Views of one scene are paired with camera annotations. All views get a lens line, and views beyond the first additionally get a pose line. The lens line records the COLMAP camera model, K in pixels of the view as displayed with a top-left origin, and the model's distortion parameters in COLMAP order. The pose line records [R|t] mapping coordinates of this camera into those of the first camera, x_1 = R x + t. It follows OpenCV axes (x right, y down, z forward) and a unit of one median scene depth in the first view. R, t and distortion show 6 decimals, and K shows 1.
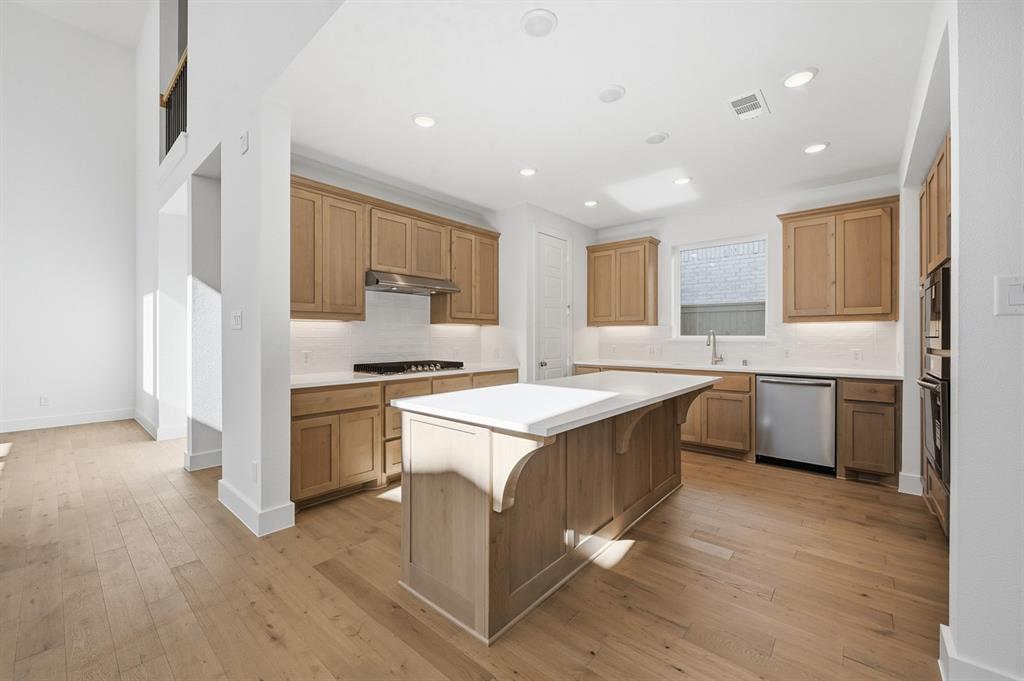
lens RADIAL K [[401.9, 0, 504.0], [0, 401.9, 339.0], [0, 0, 1]] dist [-0.002918, 0.000595]
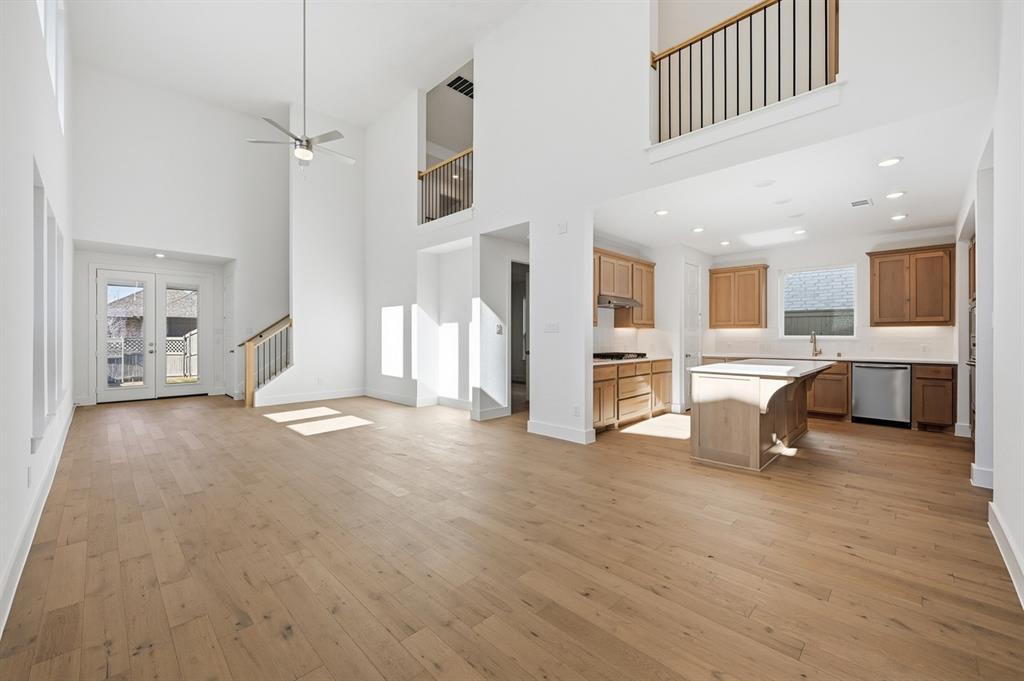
lens RADIAL K [[401.9, 0, 510.2], [0, 401.9, 338.4], [0, 0, 1]] dist [-0.002918, 0.000595]
pose [[0.997767, 0.000152, -0.066788, -0.562102], [-0.000181, 1.000000, -0.000424, 0.002605], [0.066788, 0.000436, 0.997767, -0.591701]]
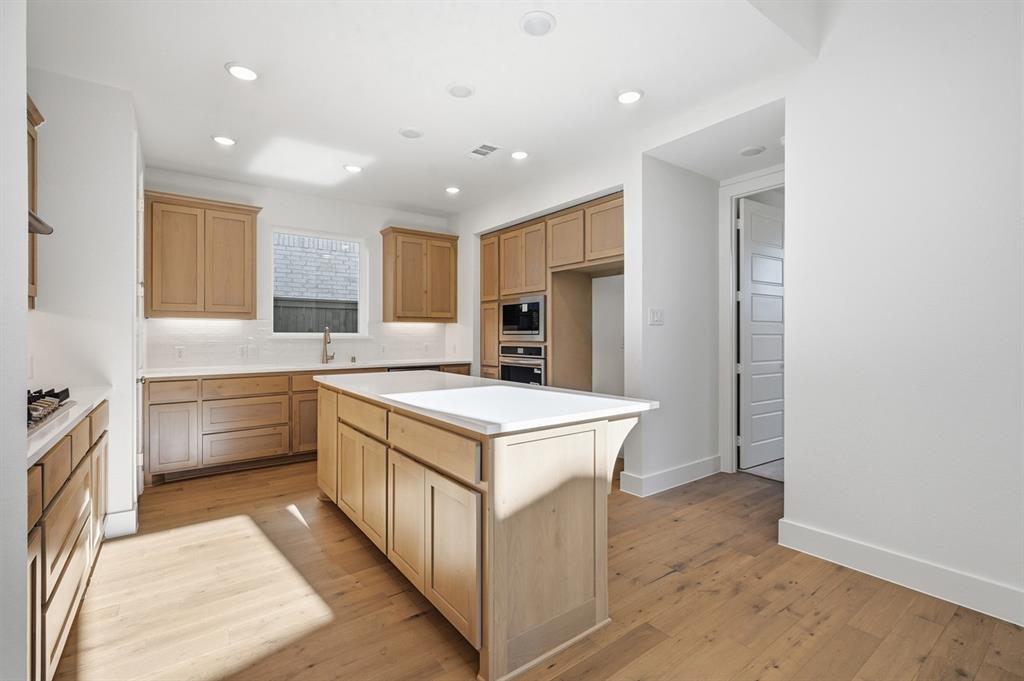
lens RADIAL K [[461.2, 0, 506.9], [0, 461.2, 336.6], [0, 0, 1]] dist [0.012569, 0.000076]
pose [[0.231030, -0.003573, 0.972940, -0.563066], [0.001866, 0.999993, 0.003229, -0.002752], [-0.972945, 0.001069, 0.231035, 0.423312]]
